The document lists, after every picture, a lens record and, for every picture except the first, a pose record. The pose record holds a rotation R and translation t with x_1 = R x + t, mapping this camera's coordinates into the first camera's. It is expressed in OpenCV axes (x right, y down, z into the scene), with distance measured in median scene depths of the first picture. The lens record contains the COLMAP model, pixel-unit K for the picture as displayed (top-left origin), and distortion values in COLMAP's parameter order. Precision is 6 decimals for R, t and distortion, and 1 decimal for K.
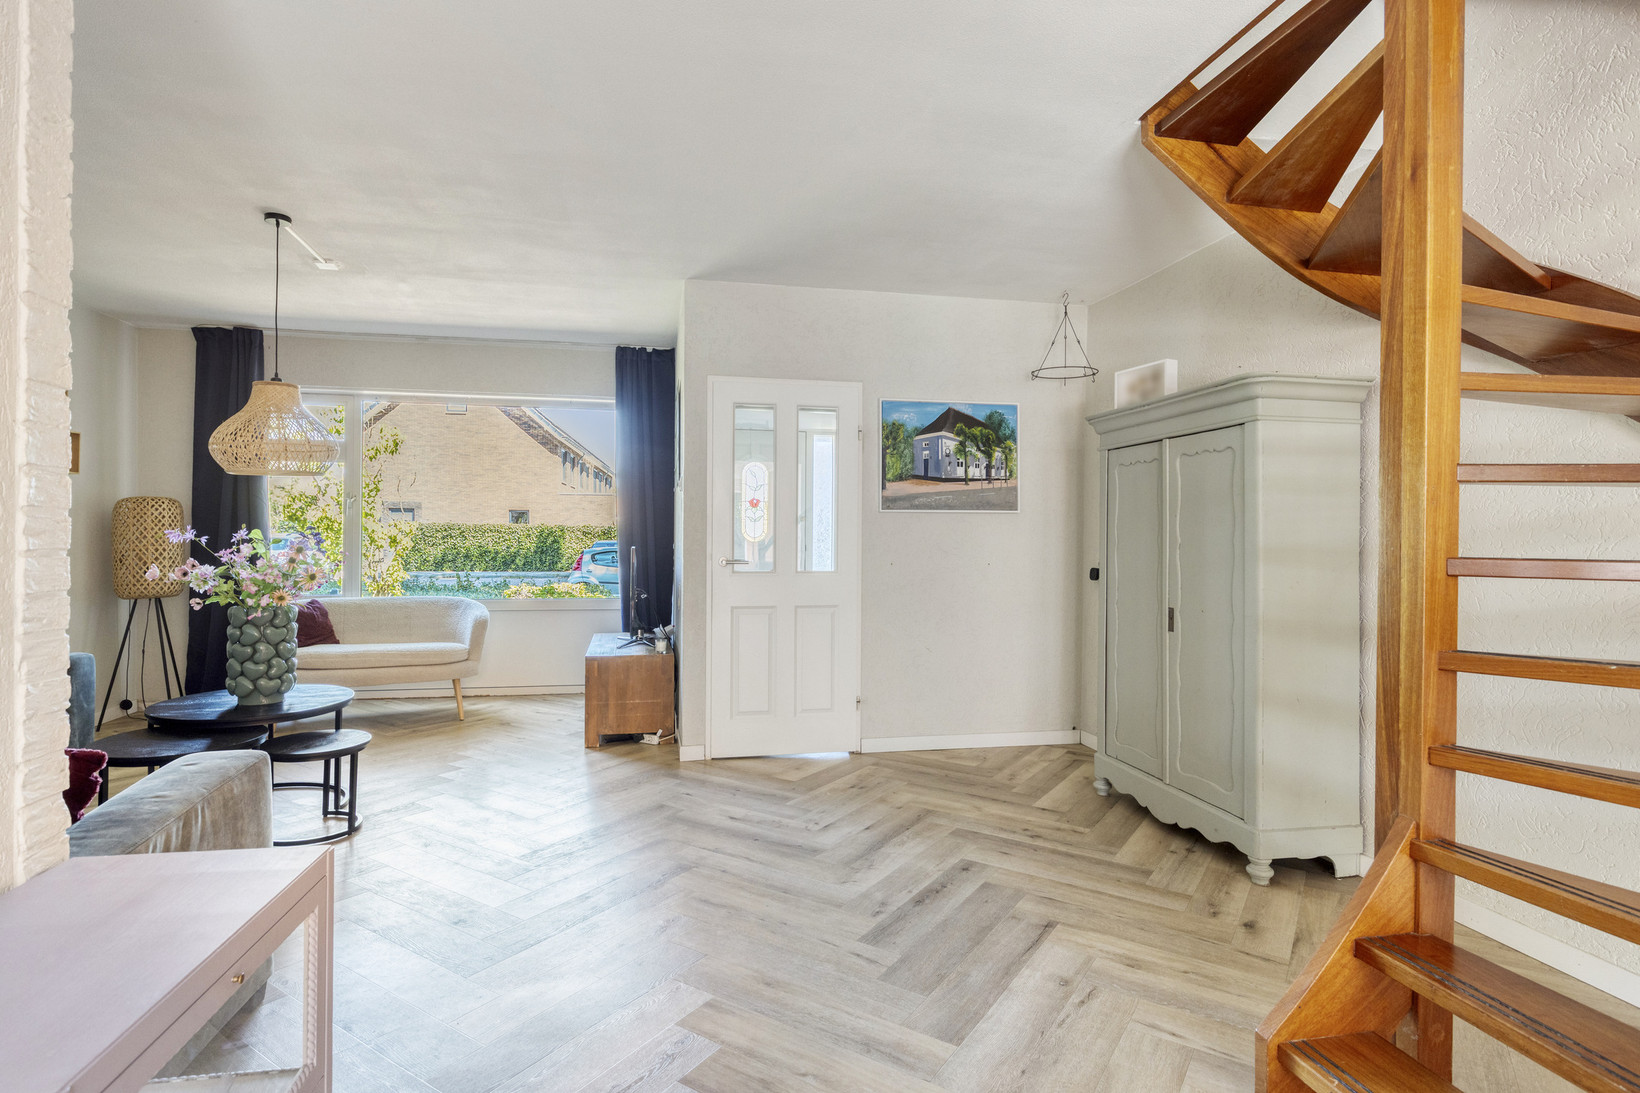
lens RADIAL K [[845.4, 0, 811.0], [0, 845.4, 537.7], [0, 0, 1]] dist [0.001996, 0.000309]
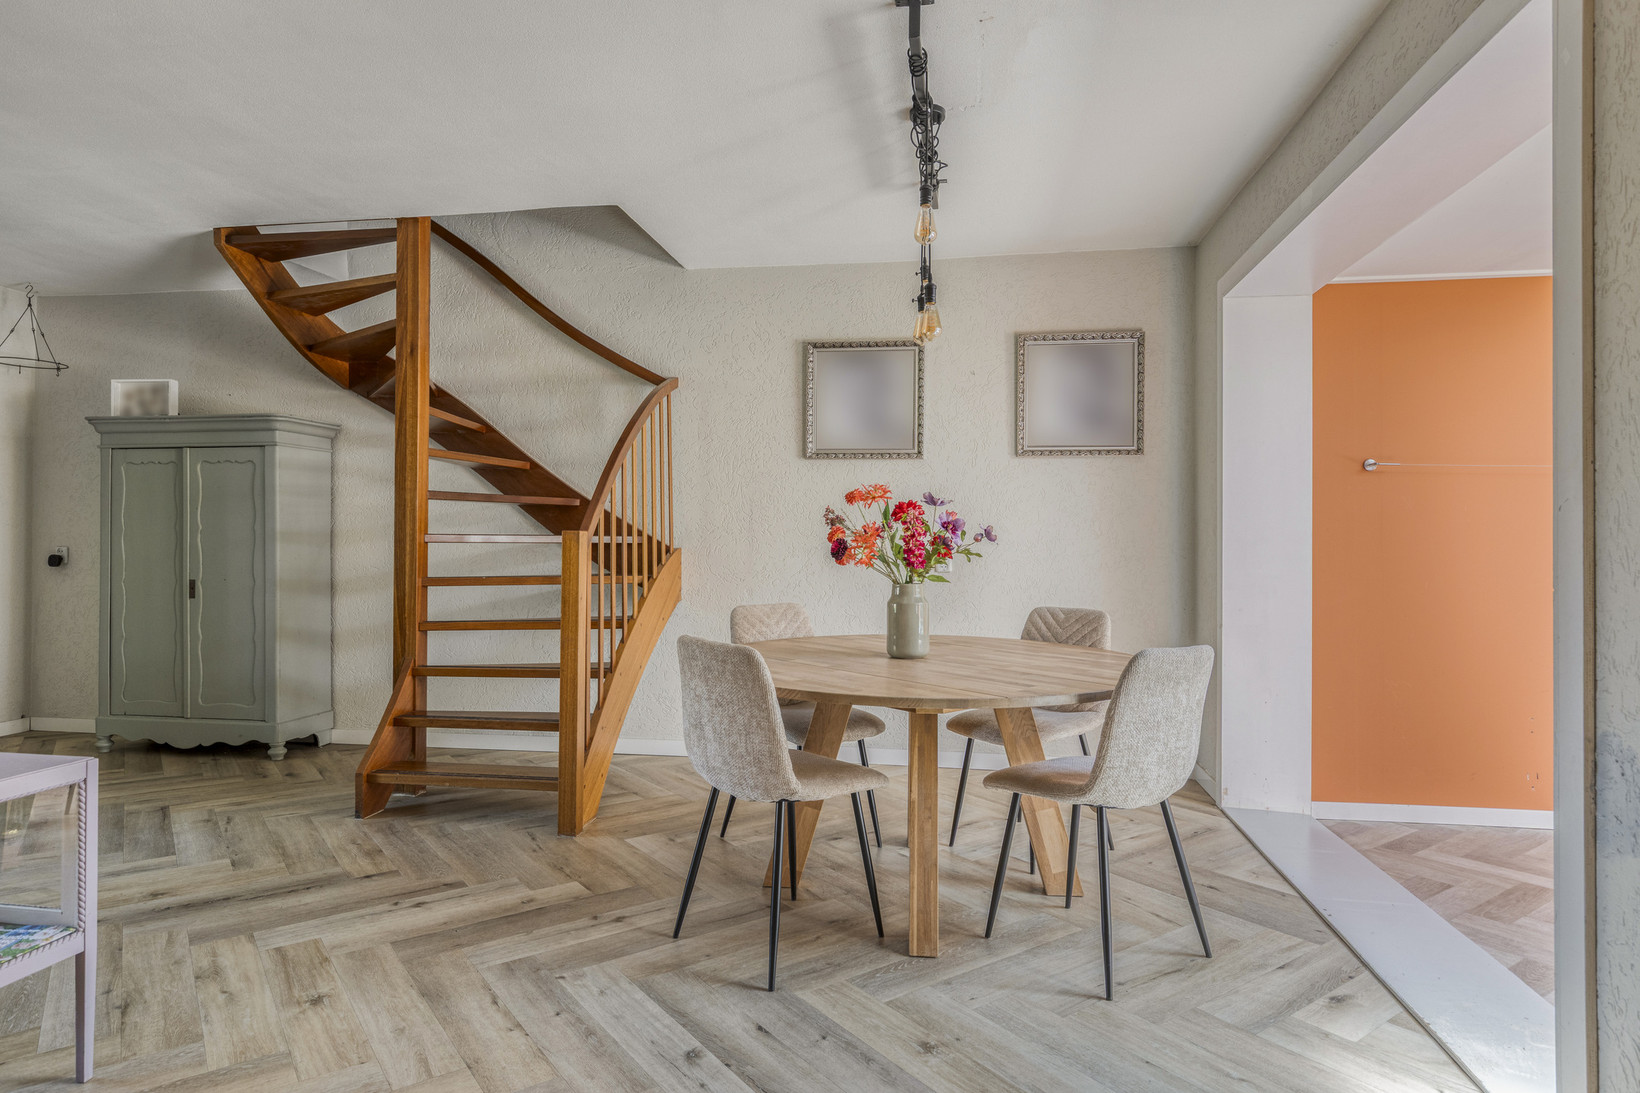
lens RADIAL K [[987.5, 0, 815.1], [0, 987.5, 539.6], [0, 0, 1]] dist [0.000343, 0.000886]
pose [[0.368231, -0.009245, 0.929688, -0.724959], [-0.000626, 0.999948, 0.010192, 0.006899], [-0.929734, -0.004335, 0.368206, -0.503868]]
